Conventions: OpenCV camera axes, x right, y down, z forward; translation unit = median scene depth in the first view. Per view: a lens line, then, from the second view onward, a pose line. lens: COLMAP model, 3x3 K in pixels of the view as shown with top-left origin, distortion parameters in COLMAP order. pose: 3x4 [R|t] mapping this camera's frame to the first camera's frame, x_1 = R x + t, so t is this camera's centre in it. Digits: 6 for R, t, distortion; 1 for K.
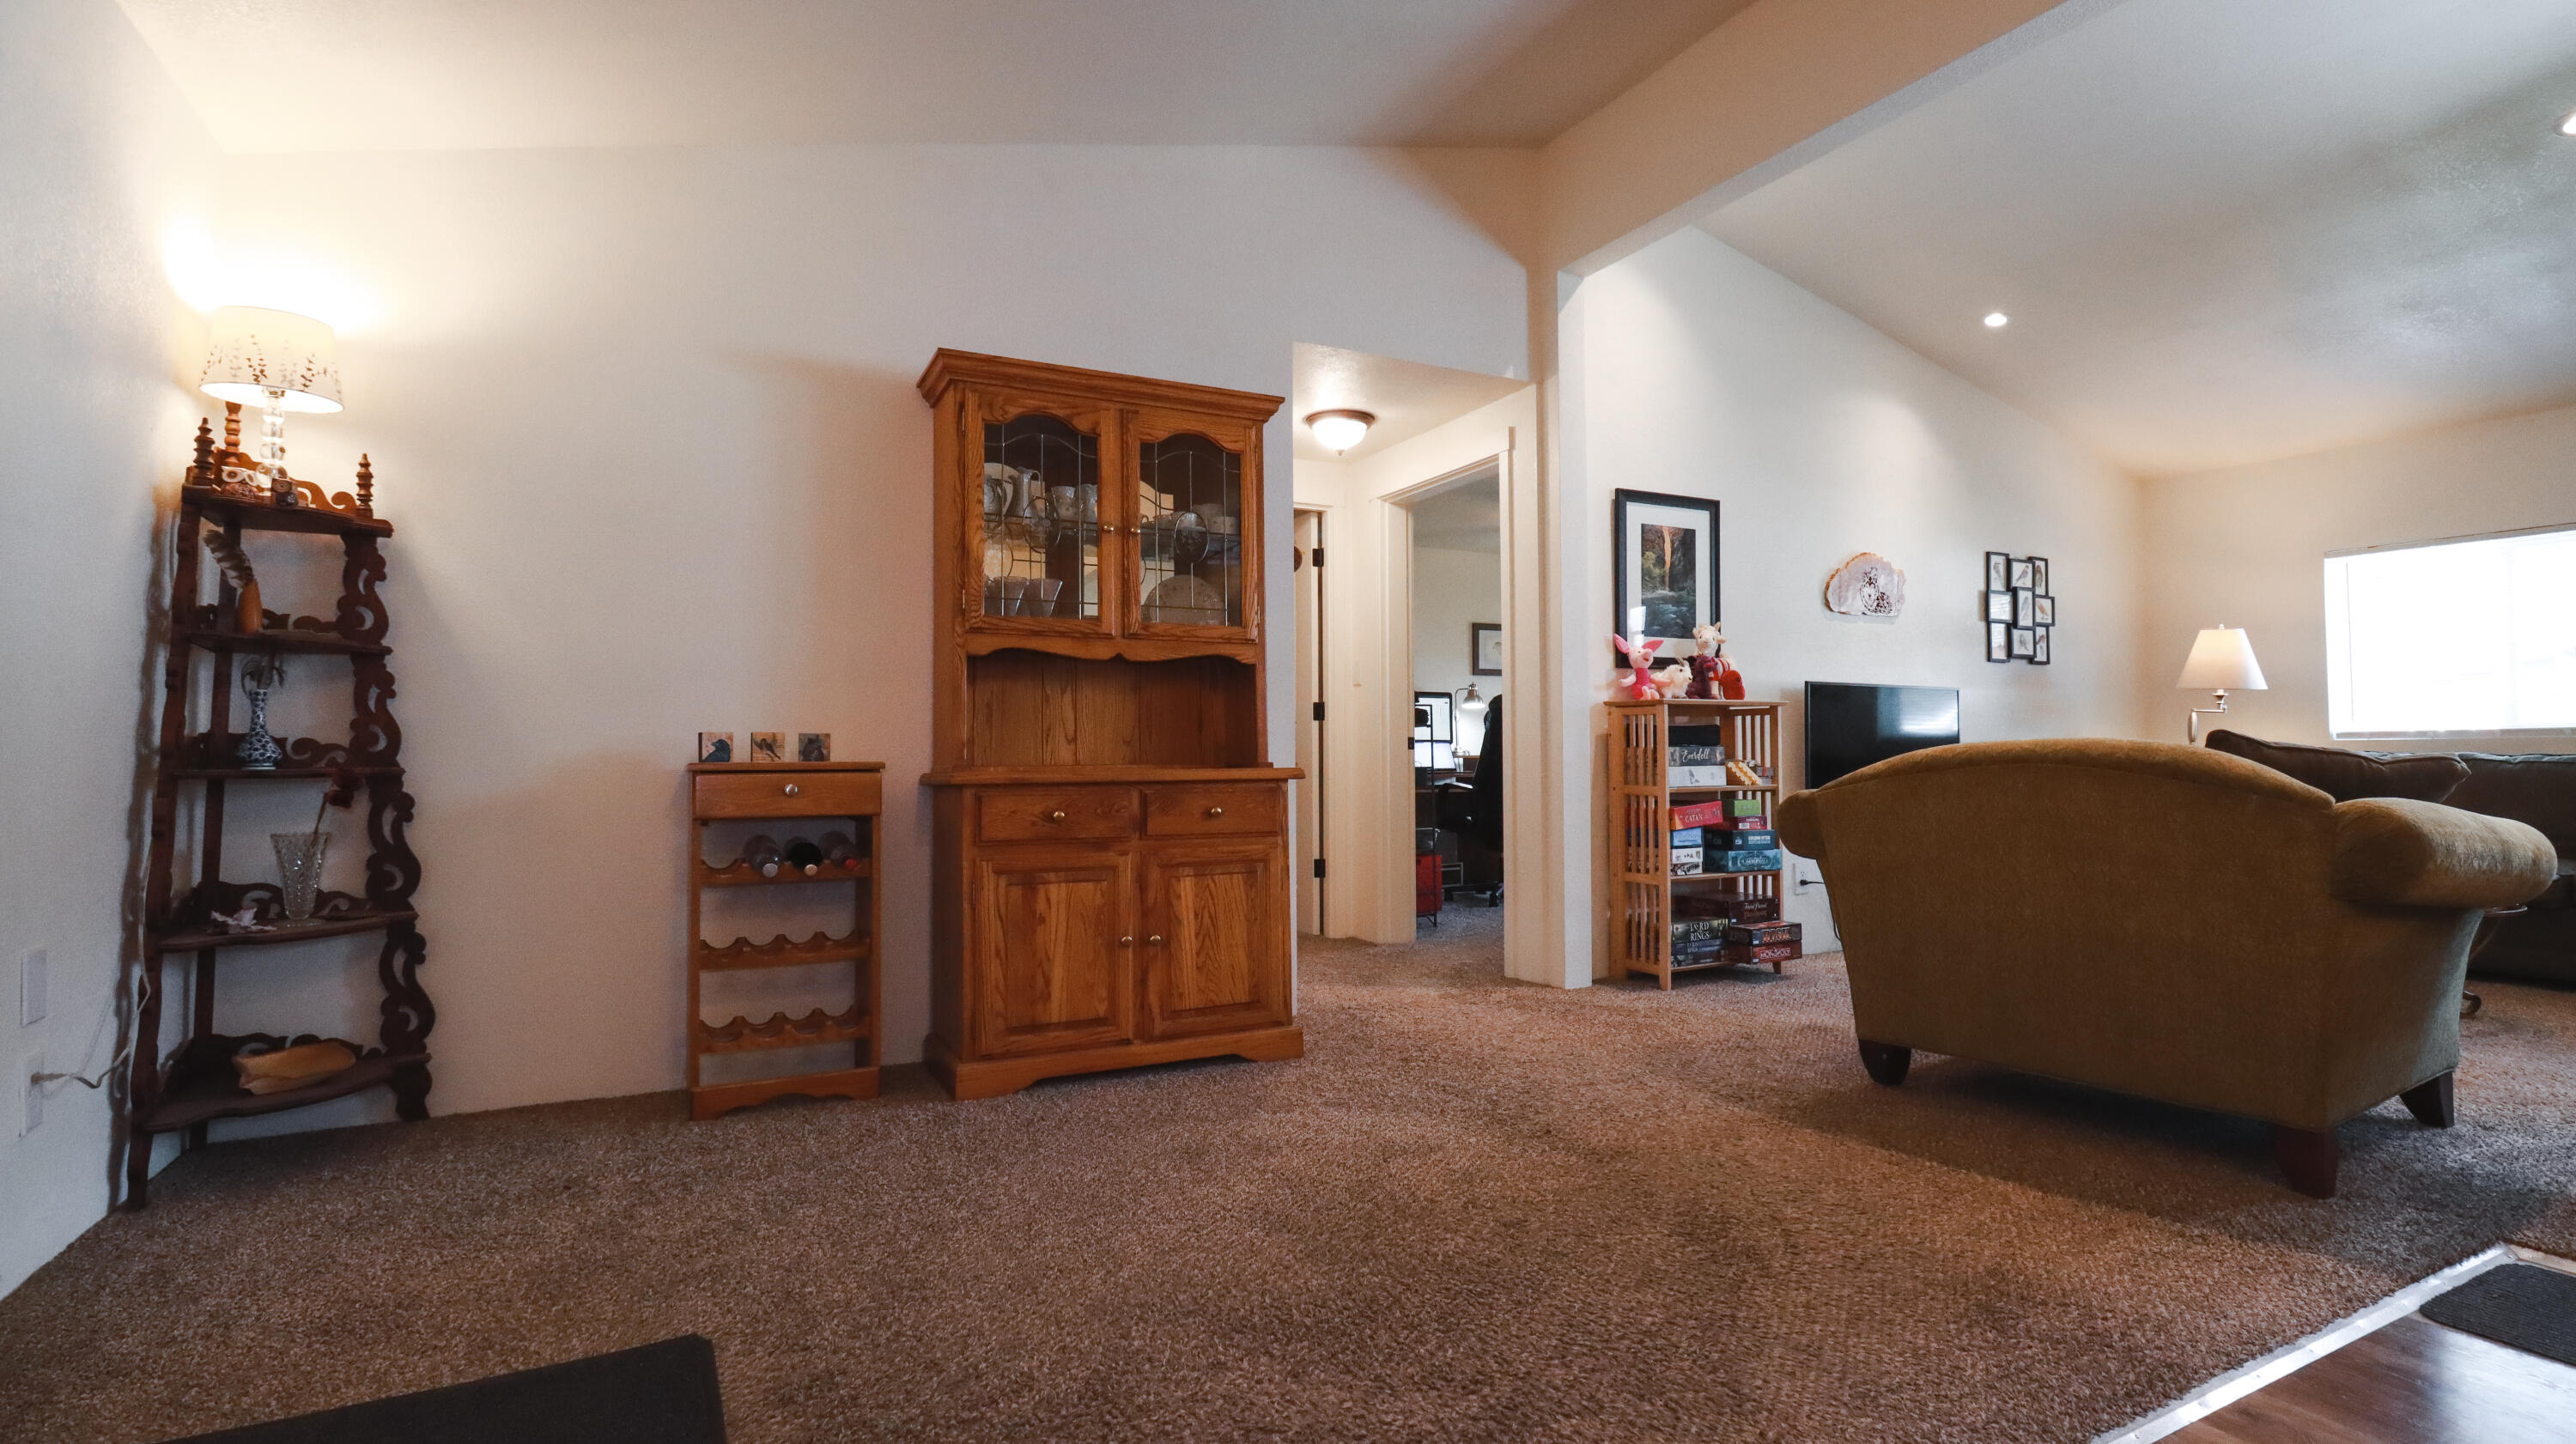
lens RADIAL K [[1240.9, 0, 1294.2], [0, 1240.9, 723.7], [0, 0, 1]] dist [-0.011096, -0.004318]
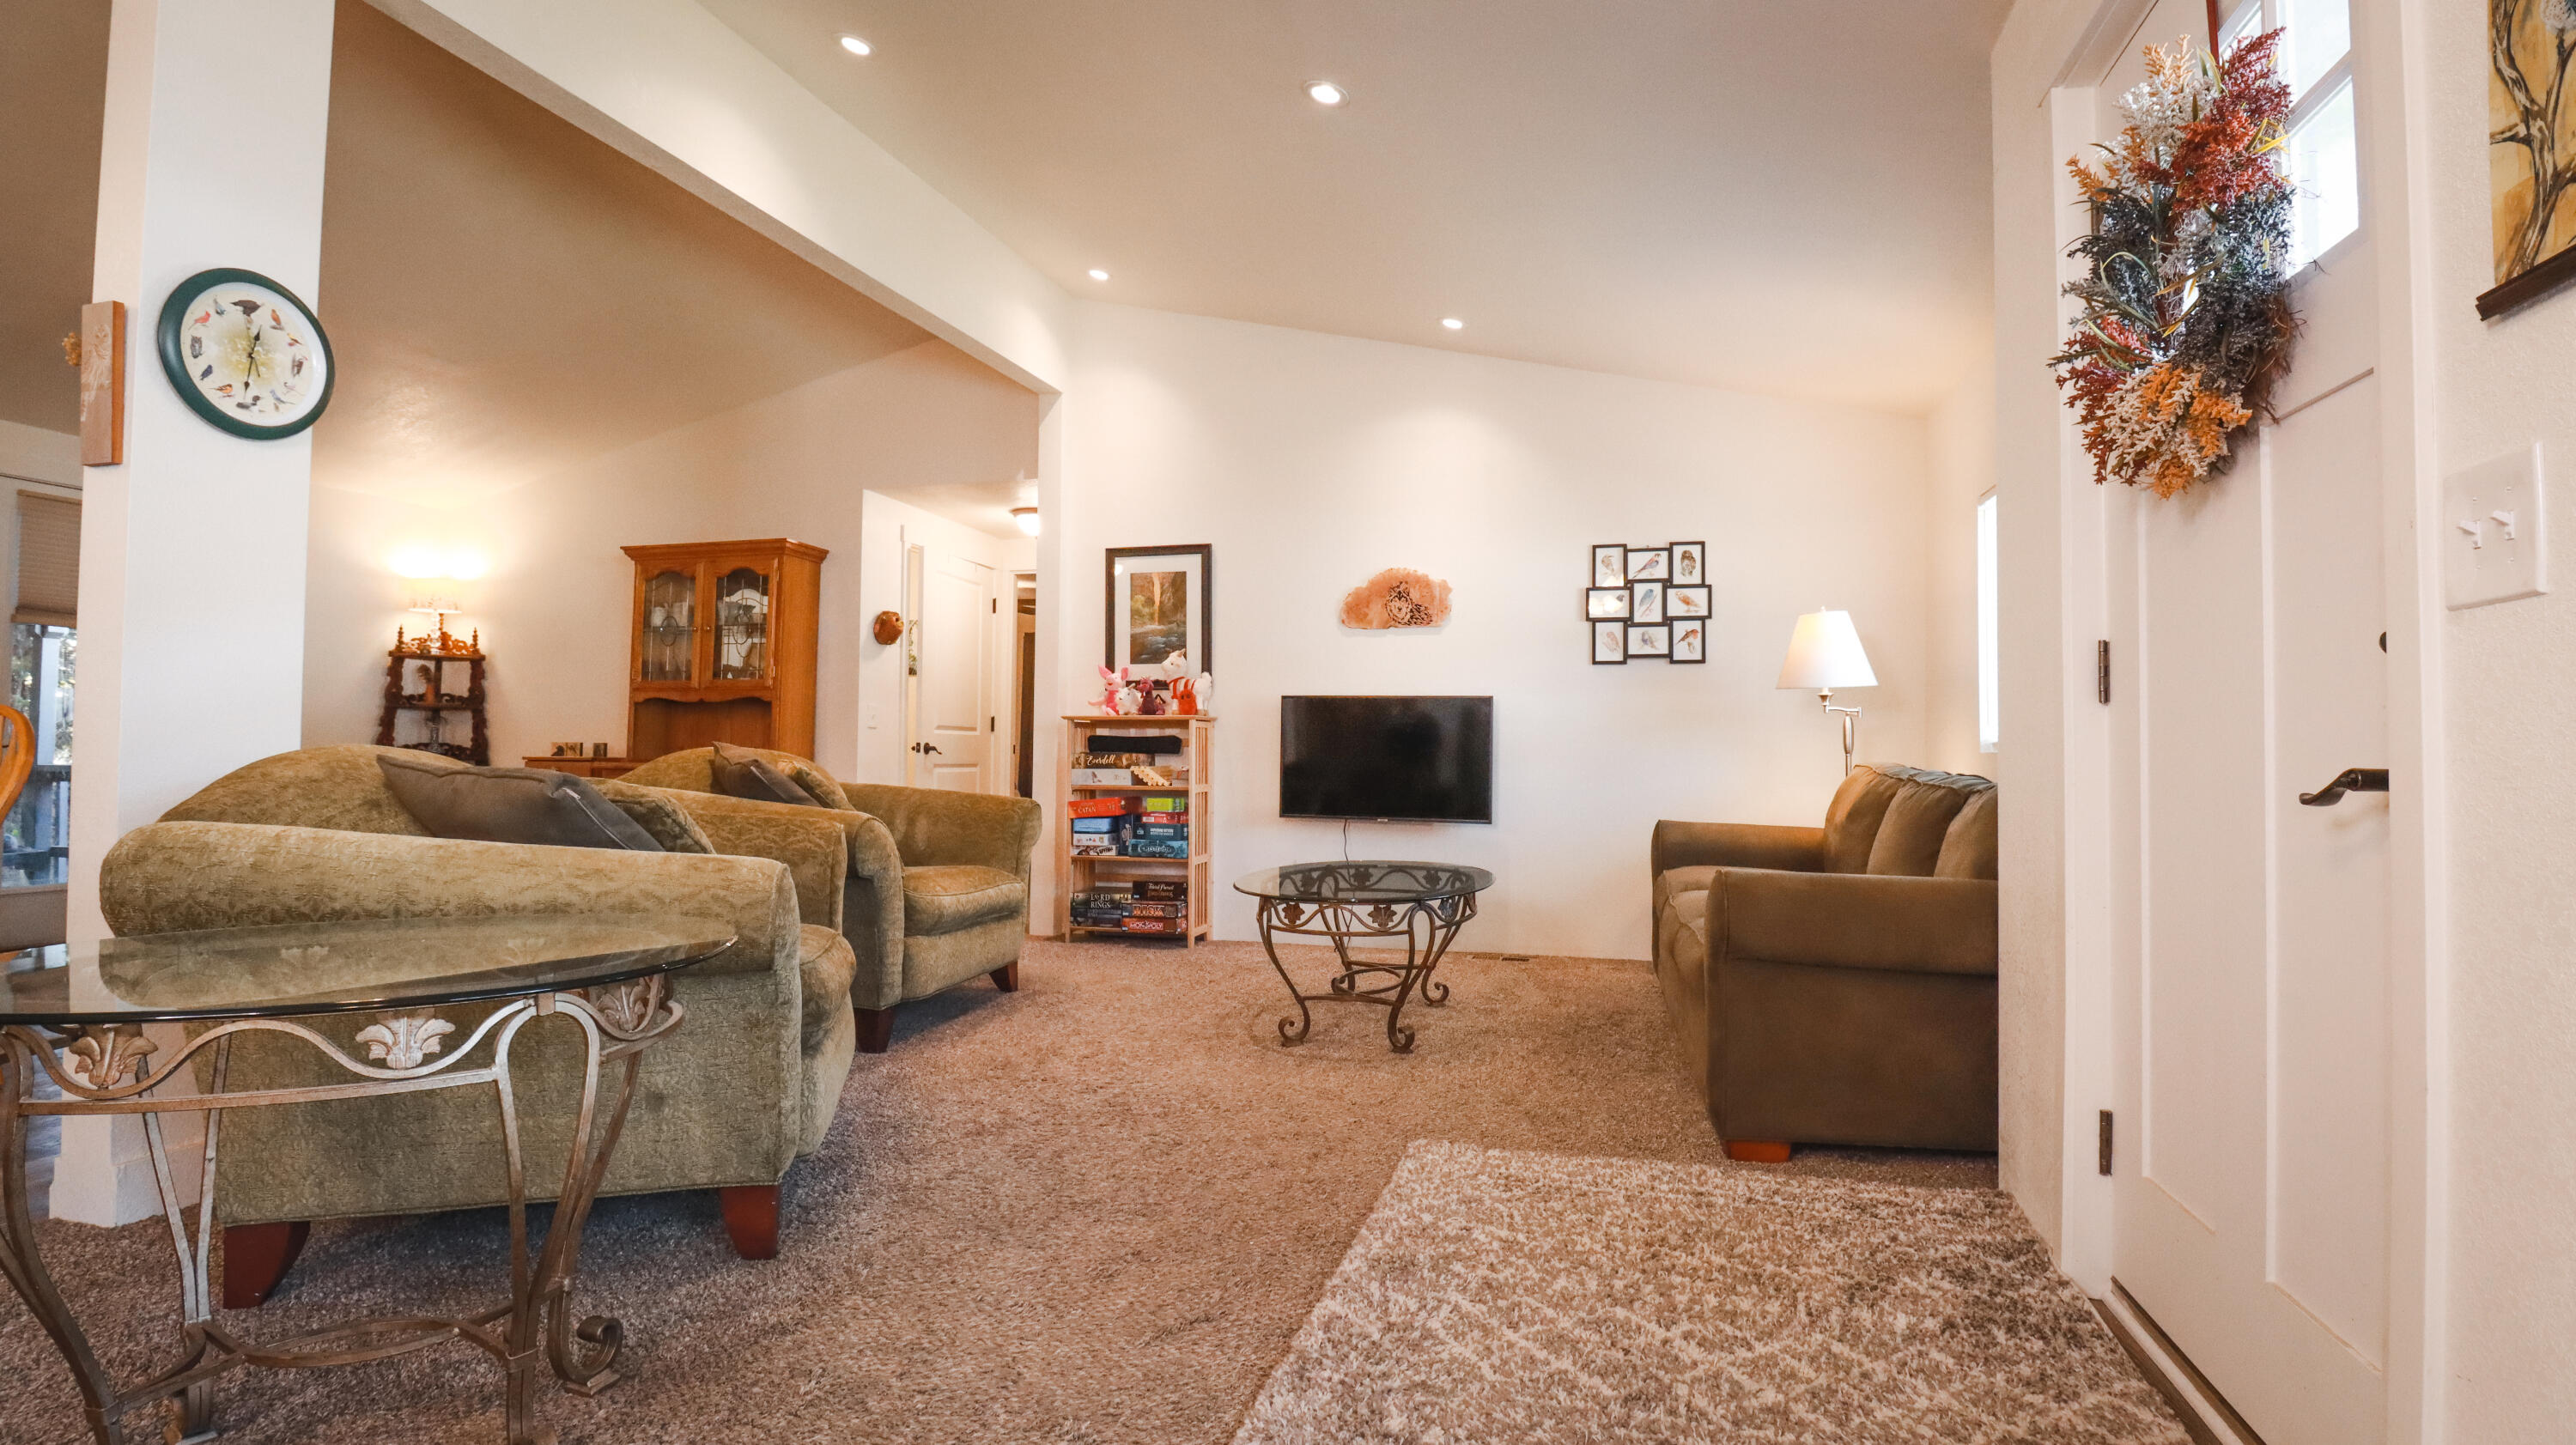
lens RADIAL K [[1240.9, 0, 1289.1], [0, 1240.9, 721.3], [0, 0, 1]] dist [-0.011096, -0.004318]
pose [[0.722877, -0.009695, -0.690909, 1.236284], [0.006609, 0.999953, -0.007117, -0.003524], [0.690945, 0.000579, 0.722907, 0.208445]]
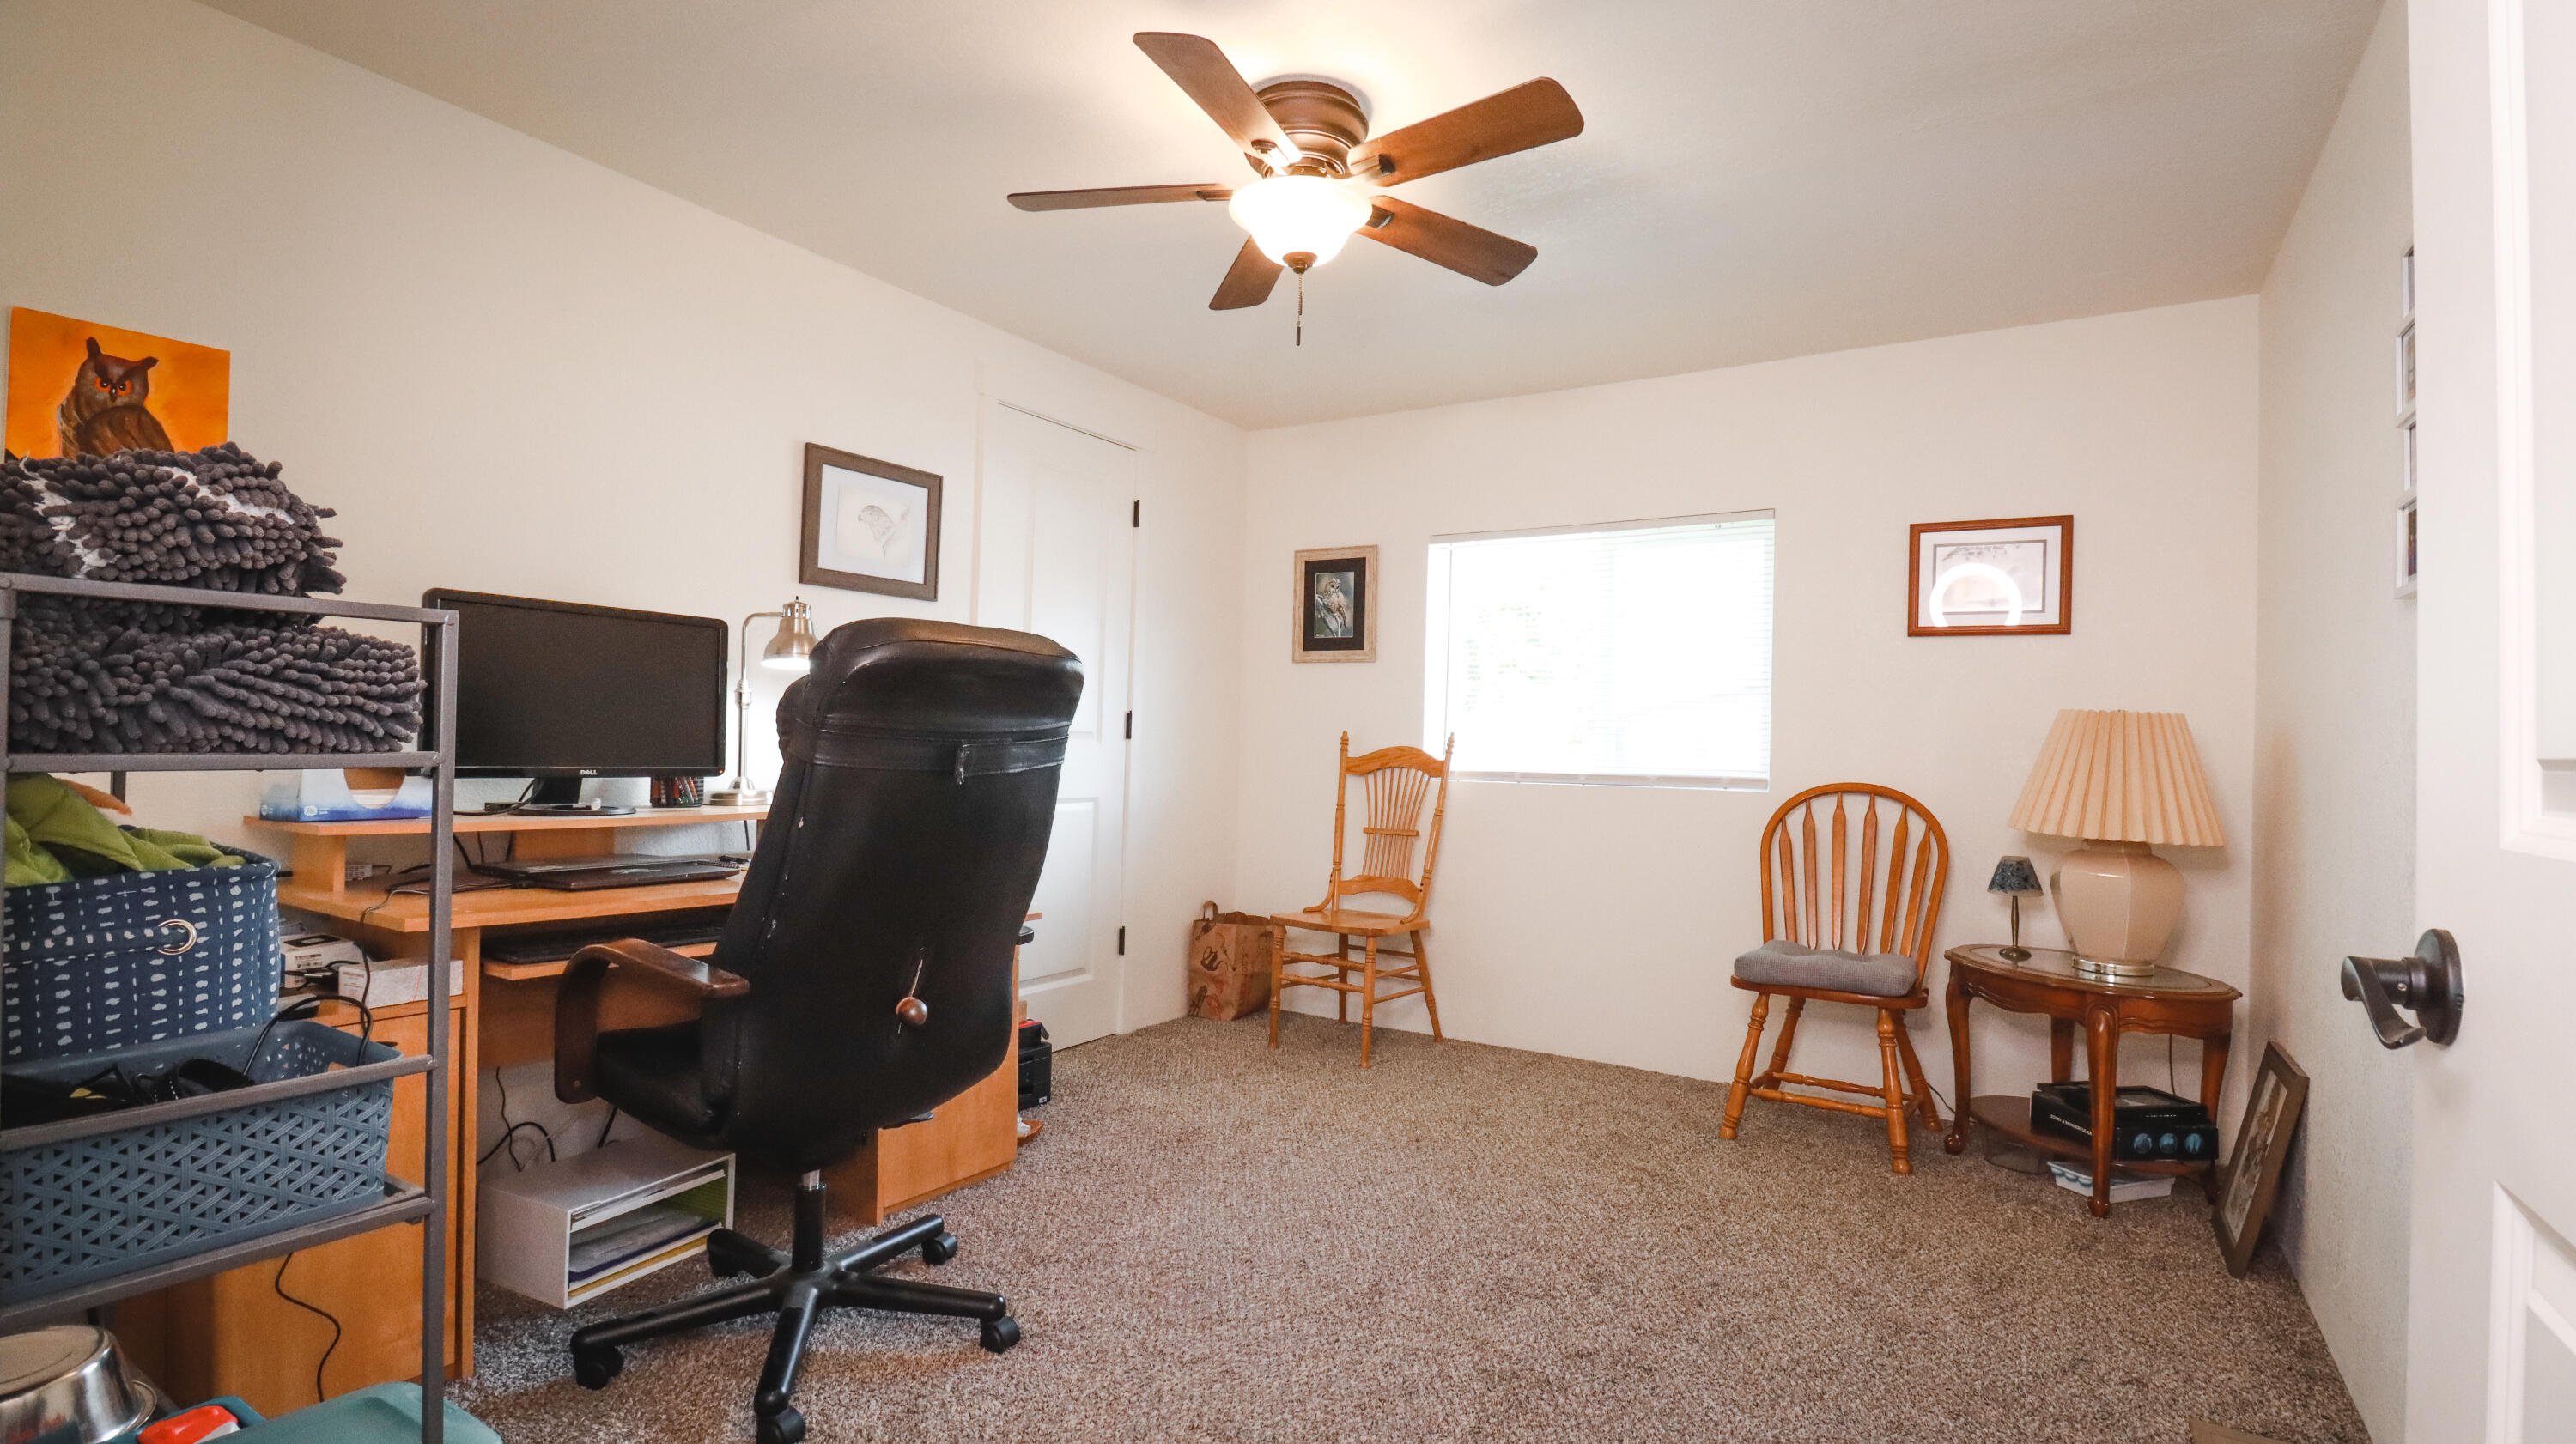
lens RADIAL K [[1240.9, 0, 1284.9], [0, 1240.9, 714.9], [0, 0, 1]] dist [-0.011096, -0.004318]
pose [[0.855744, 0.020579, 0.516991, 0.114122], [-0.036123, 0.999147, 0.020021, -0.016040], [-0.516138, -0.035809, 0.855757, 0.911431]]
